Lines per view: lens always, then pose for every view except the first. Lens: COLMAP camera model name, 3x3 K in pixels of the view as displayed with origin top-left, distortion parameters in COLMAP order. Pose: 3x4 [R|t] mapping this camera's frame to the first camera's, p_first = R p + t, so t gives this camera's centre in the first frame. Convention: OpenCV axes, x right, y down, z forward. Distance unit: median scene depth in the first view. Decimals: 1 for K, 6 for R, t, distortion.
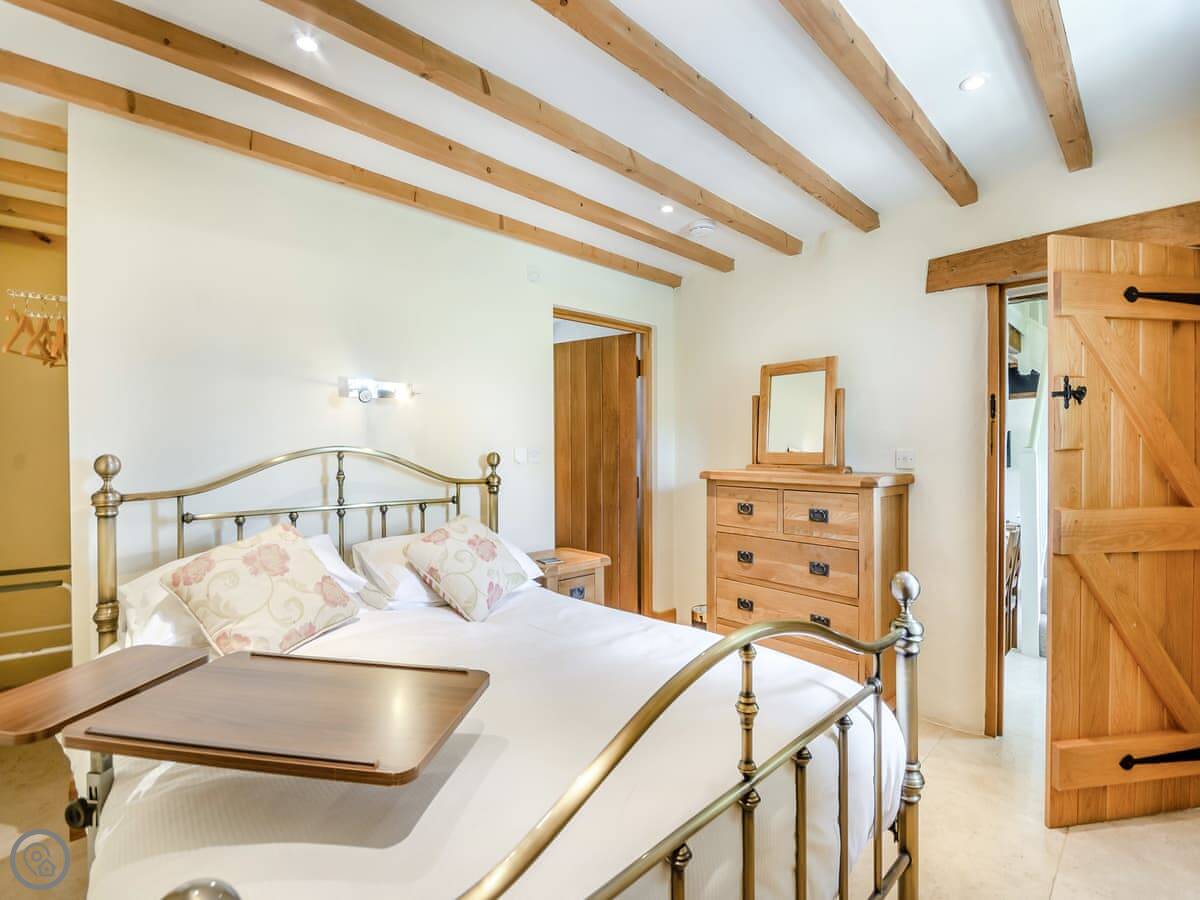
lens RADIAL K [[566.3, 0, 595.8], [0, 566.3, 455.3], [0, 0, 1]] dist [0.000533, 0.000224]
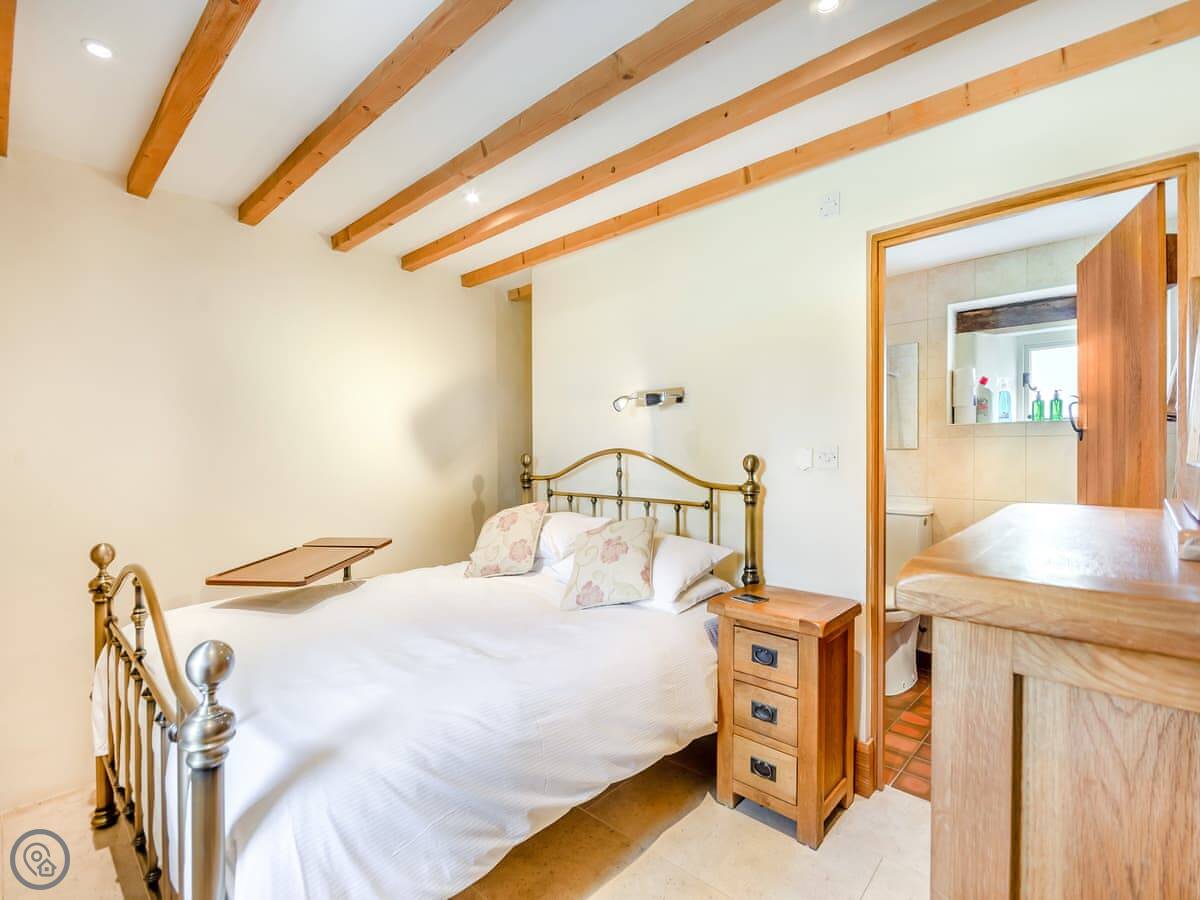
lens RADIAL K [[566.3, 0, 595.8], [0, 566.3, 455.3], [0, 0, 1]] dist [0.000533, 0.000224]
pose [[0.044150, 0.002750, -0.999021, 0.666299], [-0.013831, 0.999902, 0.002141, -0.003158], [0.998929, 0.013723, 0.044184, 0.772820]]
